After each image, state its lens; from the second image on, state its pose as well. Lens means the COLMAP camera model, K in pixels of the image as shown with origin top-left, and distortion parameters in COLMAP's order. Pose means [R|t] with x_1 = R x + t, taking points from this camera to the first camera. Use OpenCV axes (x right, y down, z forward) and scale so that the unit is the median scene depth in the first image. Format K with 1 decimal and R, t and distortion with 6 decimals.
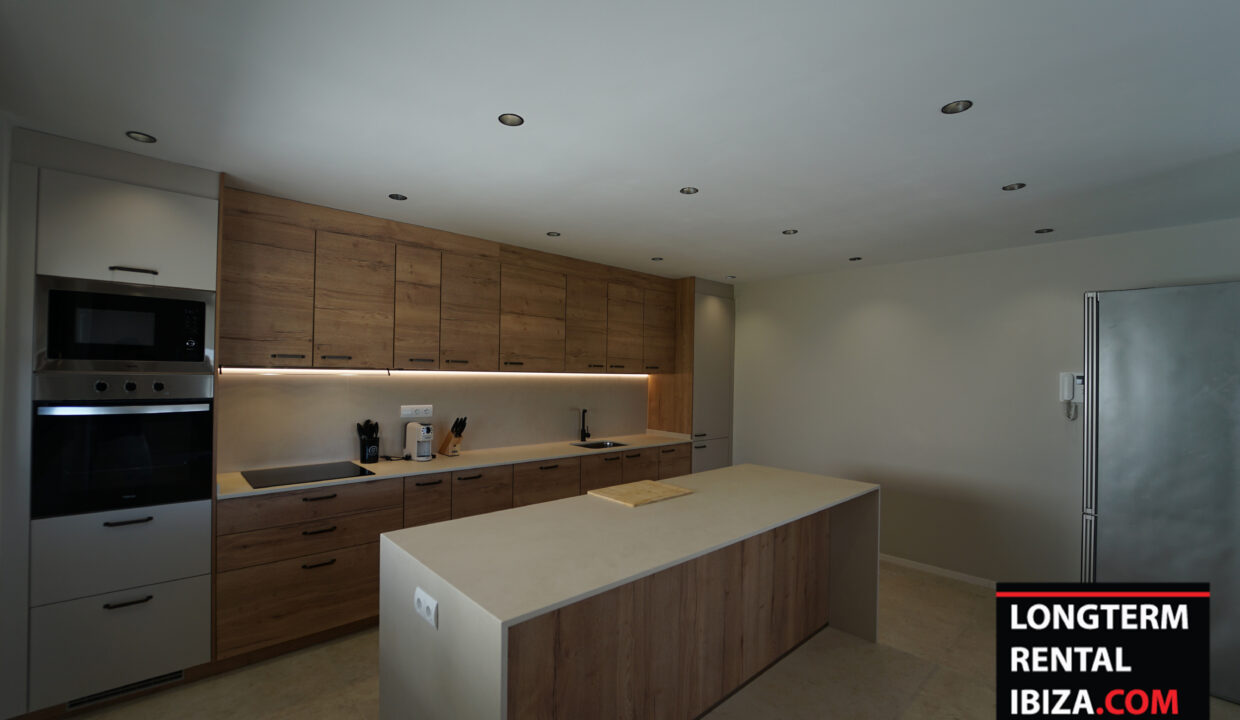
lens RADIAL K [[509.2, 0, 622.5], [0, 509.2, 370.3], [0, 0, 1]] dist [-0.021326, -0.000396]
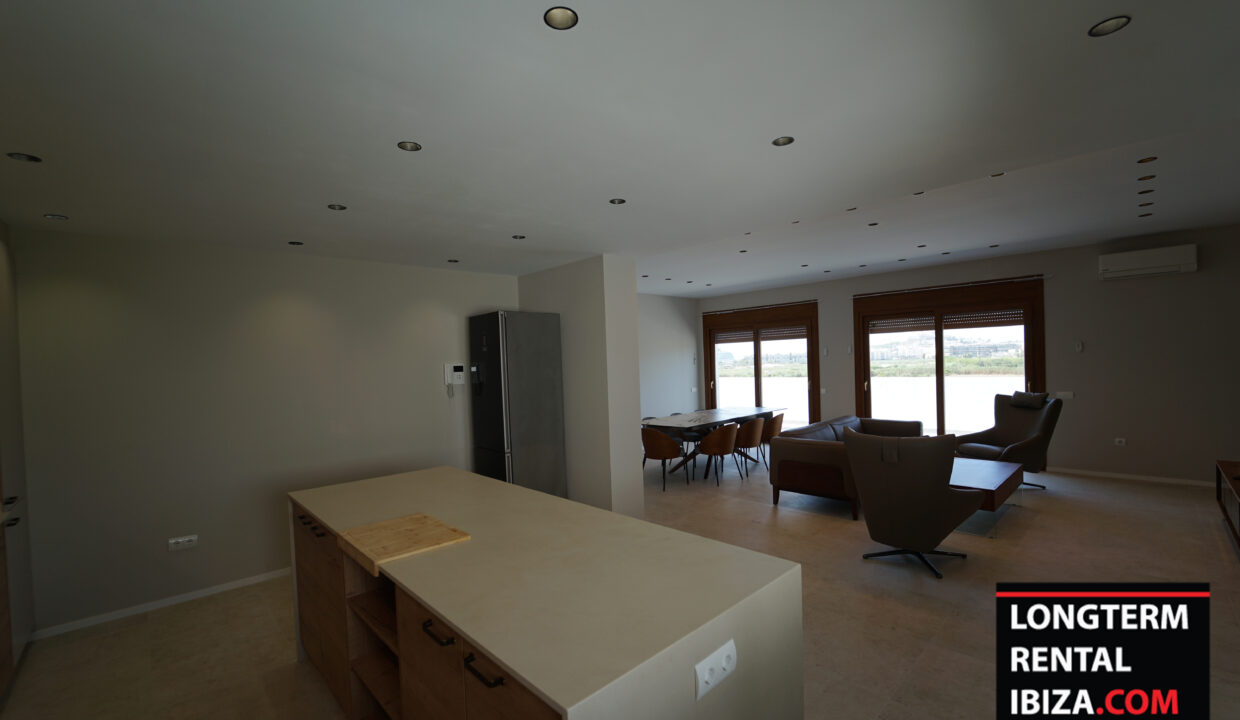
lens RADIAL K [[509.2, 0, 622.5], [0, 509.2, 370.3], [0, 0, 1]] dist [-0.021326, -0.000396]
pose [[-0.012774, -0.033853, 0.999345, -0.540240], [0.026955, 0.999052, 0.034187, -0.013440], [-0.999555, 0.027374, -0.011849, 0.529748]]
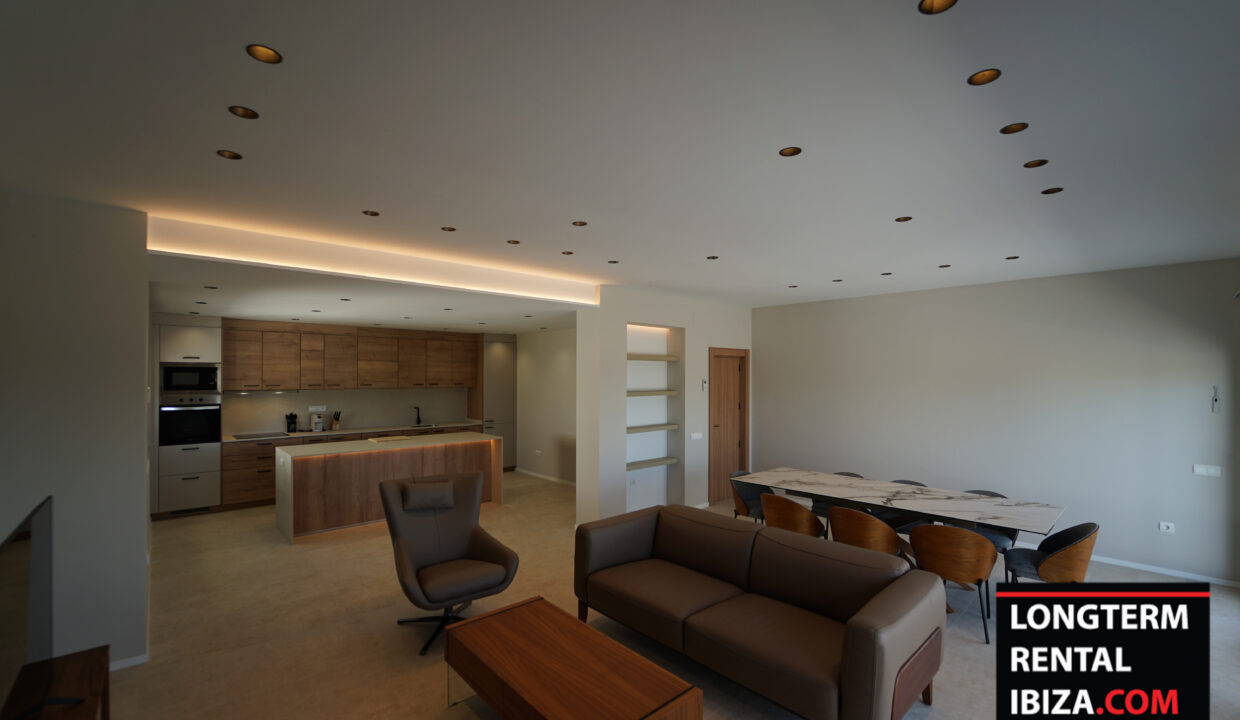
lens RADIAL K [[509.2, 0, 622.5], [0, 509.2, 370.3], [0, 0, 1]] dist [-0.021326, -0.000396]
pose [[0.999891, -0.014252, -0.003952, 0.921468], [0.014245, 0.999897, -0.001953, -0.059630], [0.003979, 0.001896, 0.999990, -1.148250]]
